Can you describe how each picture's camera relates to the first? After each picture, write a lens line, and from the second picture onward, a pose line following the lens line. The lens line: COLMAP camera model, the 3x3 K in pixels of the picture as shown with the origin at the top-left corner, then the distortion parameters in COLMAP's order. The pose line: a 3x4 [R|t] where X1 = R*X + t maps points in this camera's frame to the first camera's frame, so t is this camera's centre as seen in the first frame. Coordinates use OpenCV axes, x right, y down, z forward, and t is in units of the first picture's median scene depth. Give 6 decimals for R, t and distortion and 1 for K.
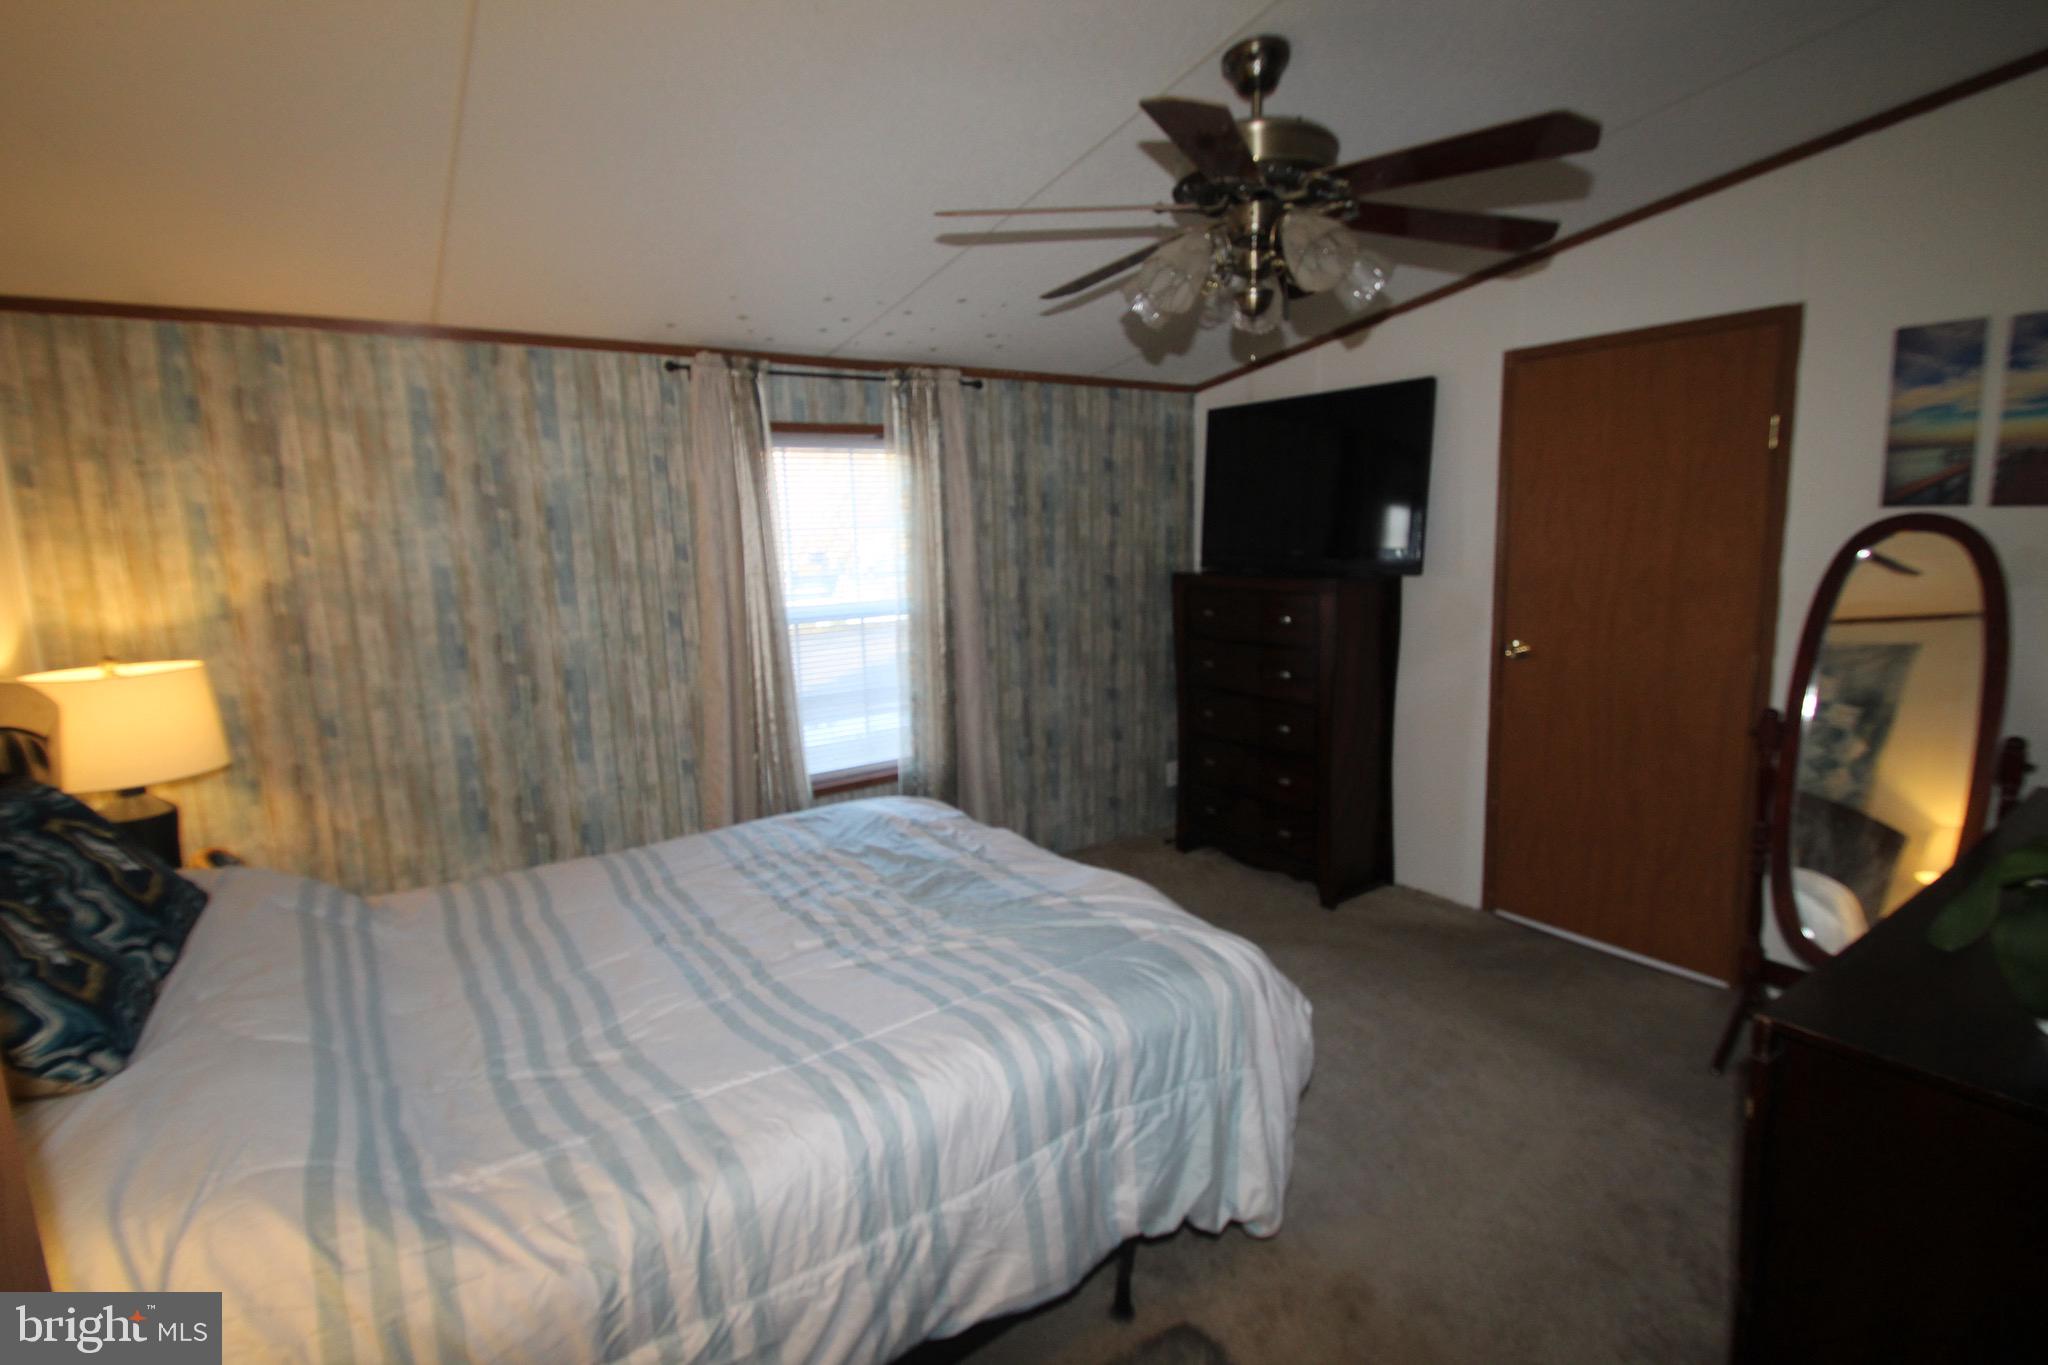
lens RADIAL K [[958.5, 0, 1030.8], [0, 958.5, 665.3], [0, 0, 1]] dist [0.014417, -0.014680]
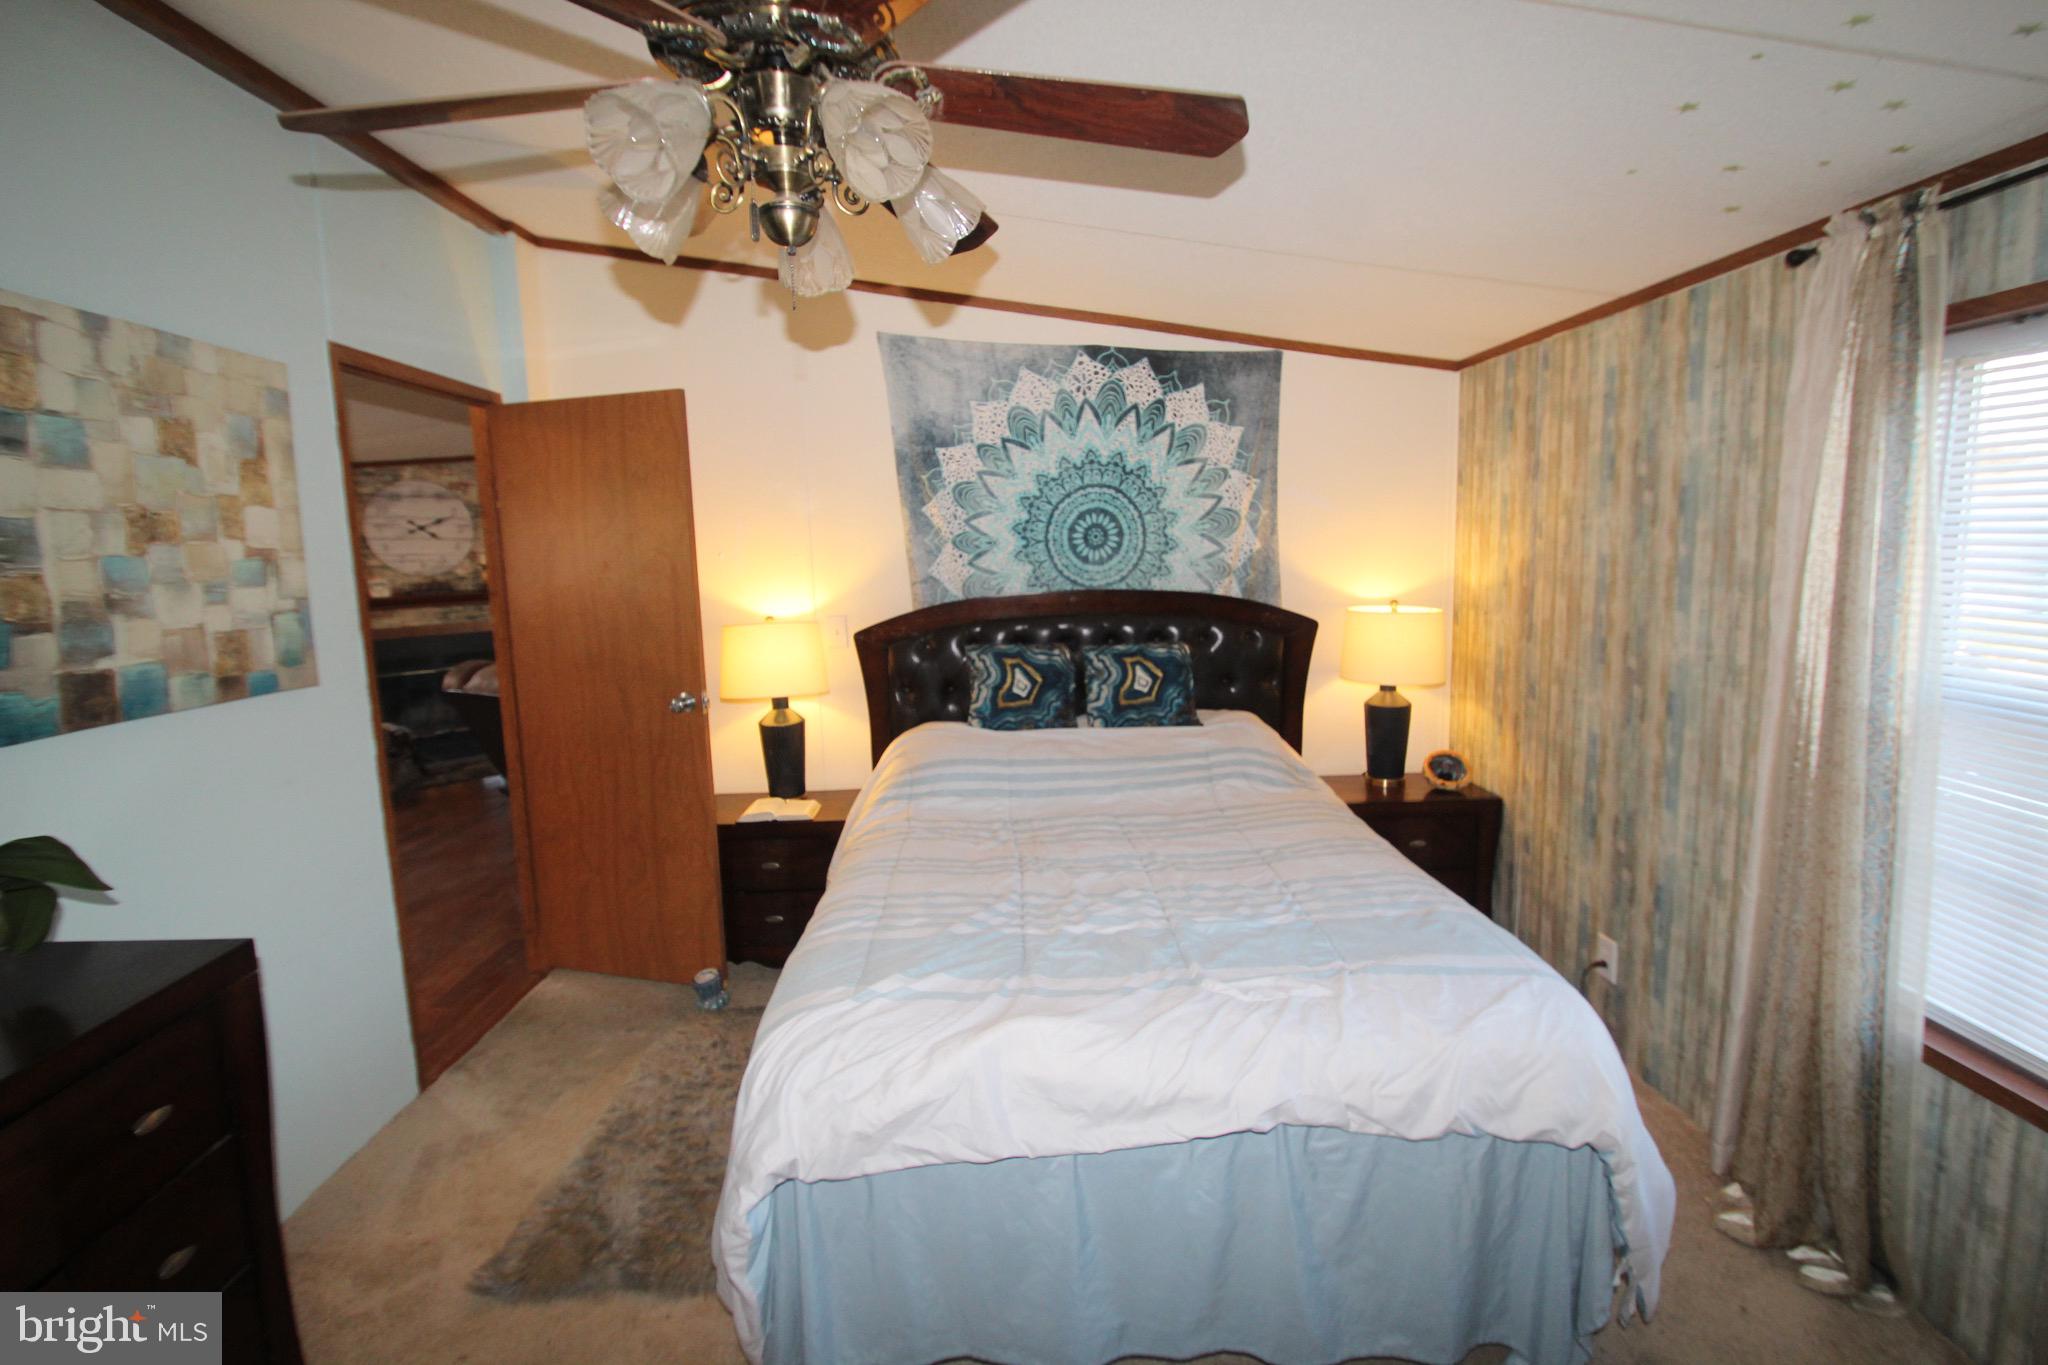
lens RADIAL K [[958.5, 0, 1030.8], [0, 958.5, 665.3], [0, 0, 1]] dist [0.014417, -0.014680]
pose [[-0.557886, 0.147624, -0.816682, 0.481979], [-0.086952, 0.968240, 0.234417, -0.163711], [0.825350, 0.201791, -0.527331, 1.020044]]
